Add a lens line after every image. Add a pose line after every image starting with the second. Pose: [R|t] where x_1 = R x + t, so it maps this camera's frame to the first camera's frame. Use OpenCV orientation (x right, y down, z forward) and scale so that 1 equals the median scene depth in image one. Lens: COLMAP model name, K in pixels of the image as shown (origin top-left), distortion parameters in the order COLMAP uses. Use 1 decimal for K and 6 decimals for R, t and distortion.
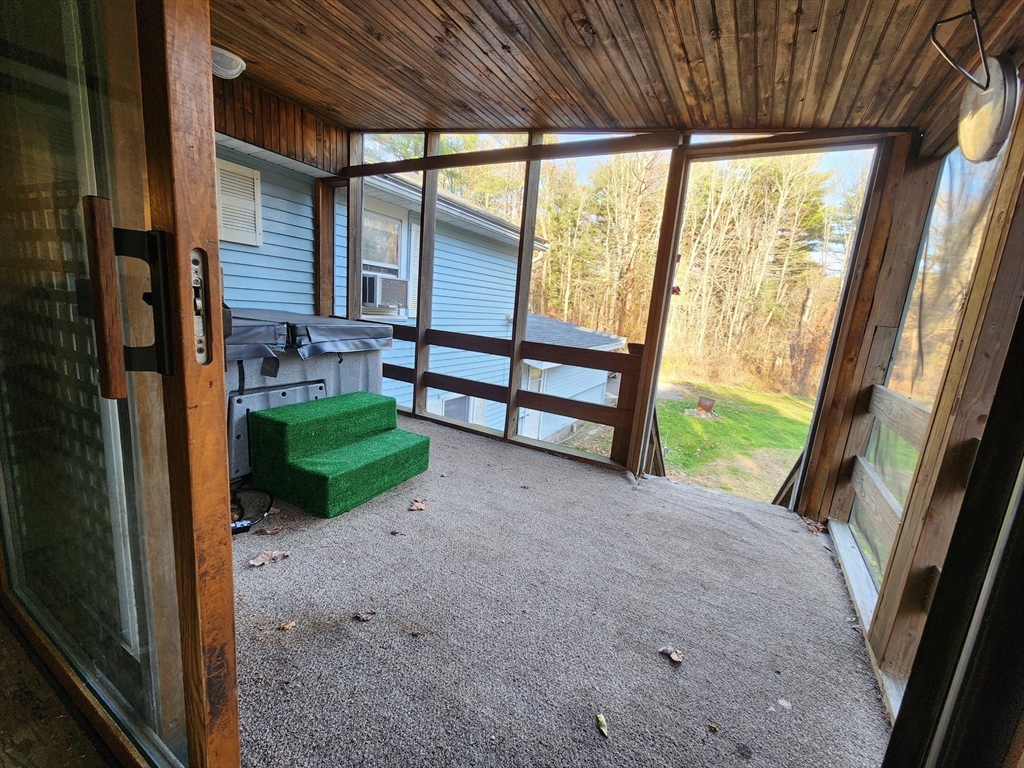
lens RADIAL K [[416.6, 0, 510.5], [0, 416.6, 391.6], [0, 0, 1]] dist [0.005346, -0.002659]
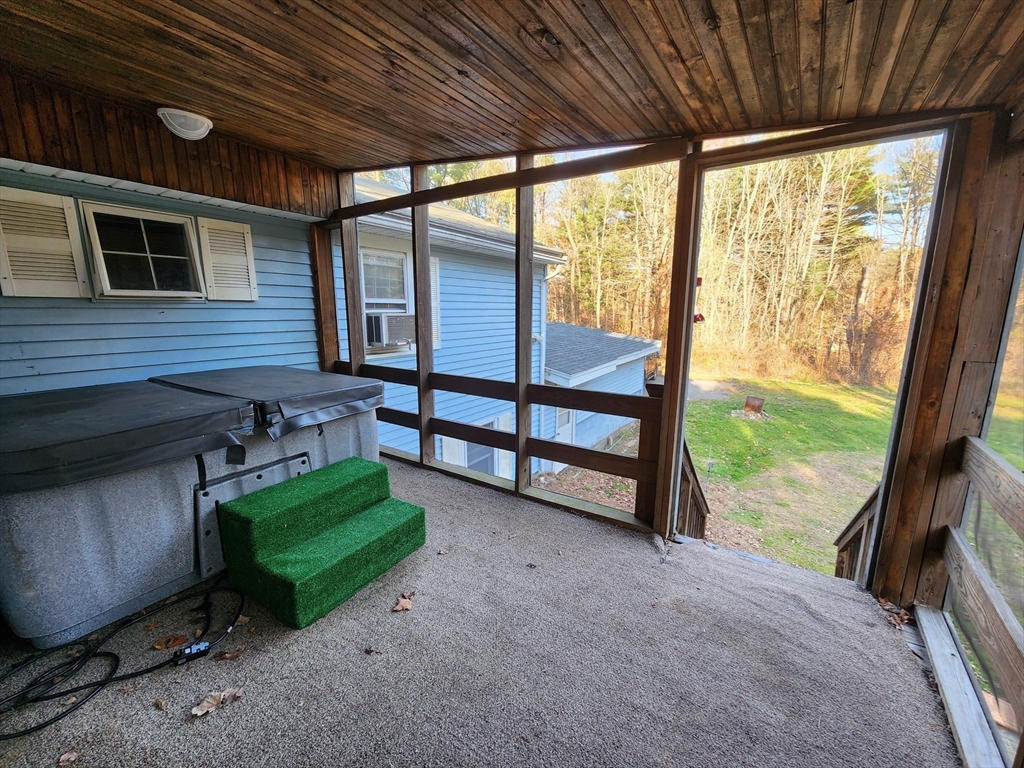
lens RADIAL K [[416.6, 0, 509.9], [0, 416.6, 392.5], [0, 0, 1]] dist [0.005346, -0.002659]
pose [[0.993466, -0.065074, -0.093756, 0.067399], [0.064269, 0.997865, -0.011581, -0.088301], [0.094310, 0.005480, 0.995528, 0.092780]]
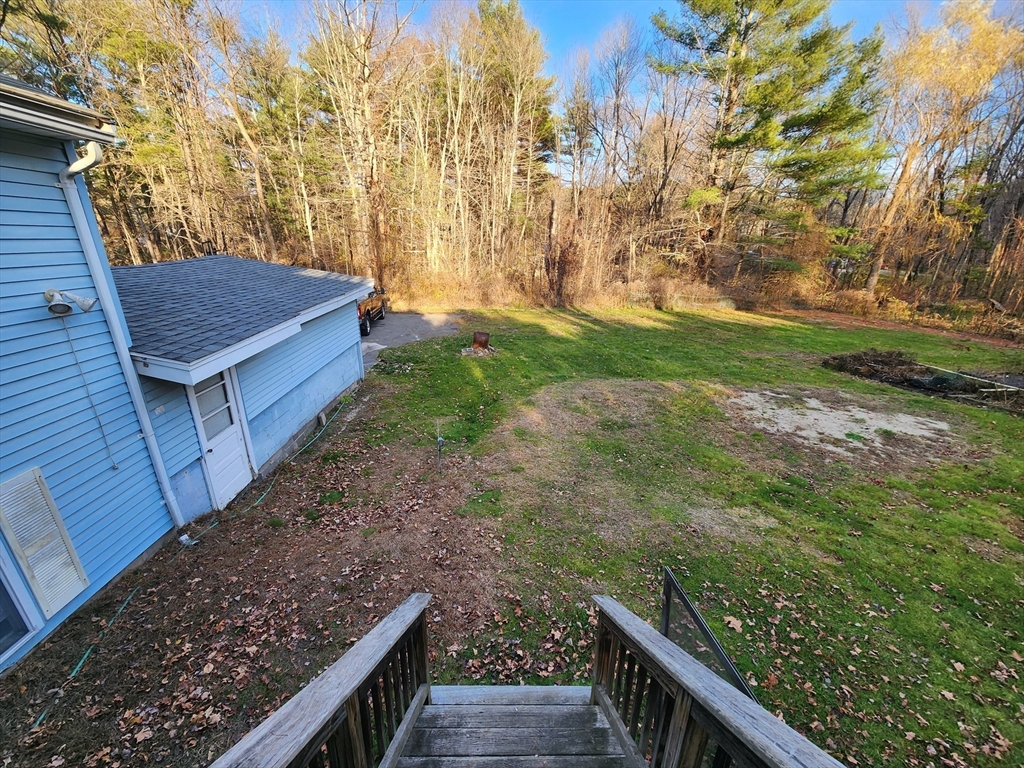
lens RADIAL K [[416.6, 0, 509.3], [0, 416.6, 390.9], [0, 0, 1]] dist [0.005346, -0.002659]
pose [[0.865187, -0.235701, 0.442602, 0.406868], [0.153709, 0.964813, 0.213330, -0.211236], [-0.477310, -0.116539, 0.870973, 0.722914]]
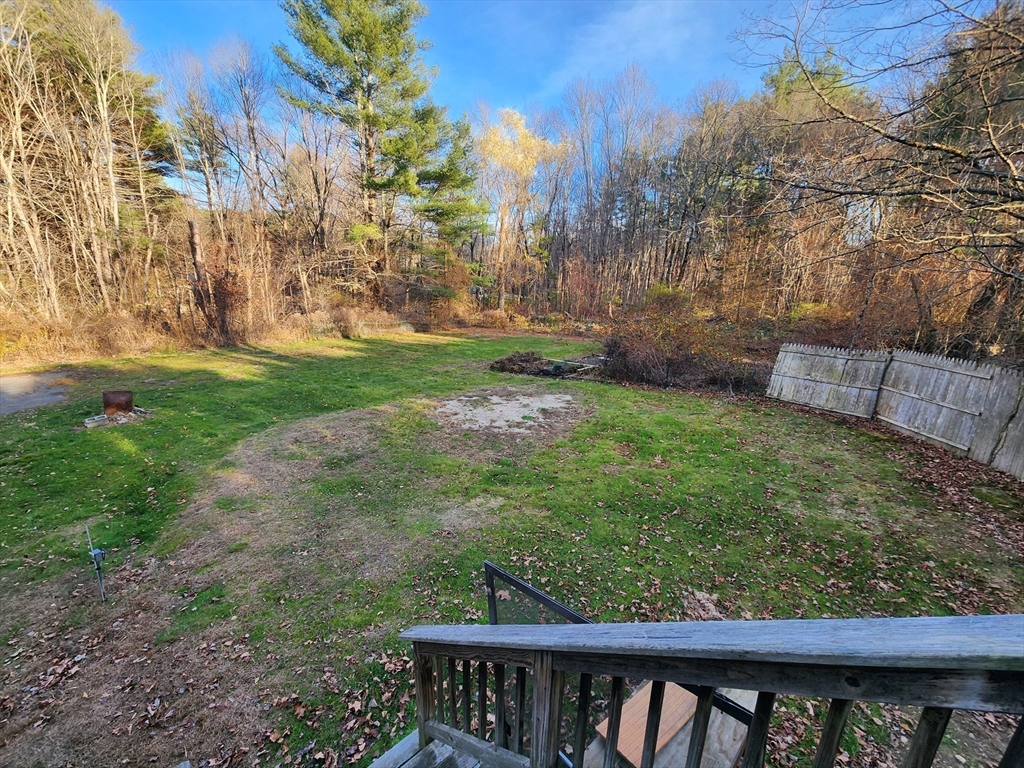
lens RADIAL K [[416.6, 0, 511.1], [0, 416.6, 389.8], [0, 0, 1]] dist [0.005346, -0.002659]
pose [[0.313424, -0.321564, 0.893511, 0.337453], [0.189499, 0.943176, 0.272966, -0.223644], [-0.930514, 0.083765, 0.356549, 0.802130]]
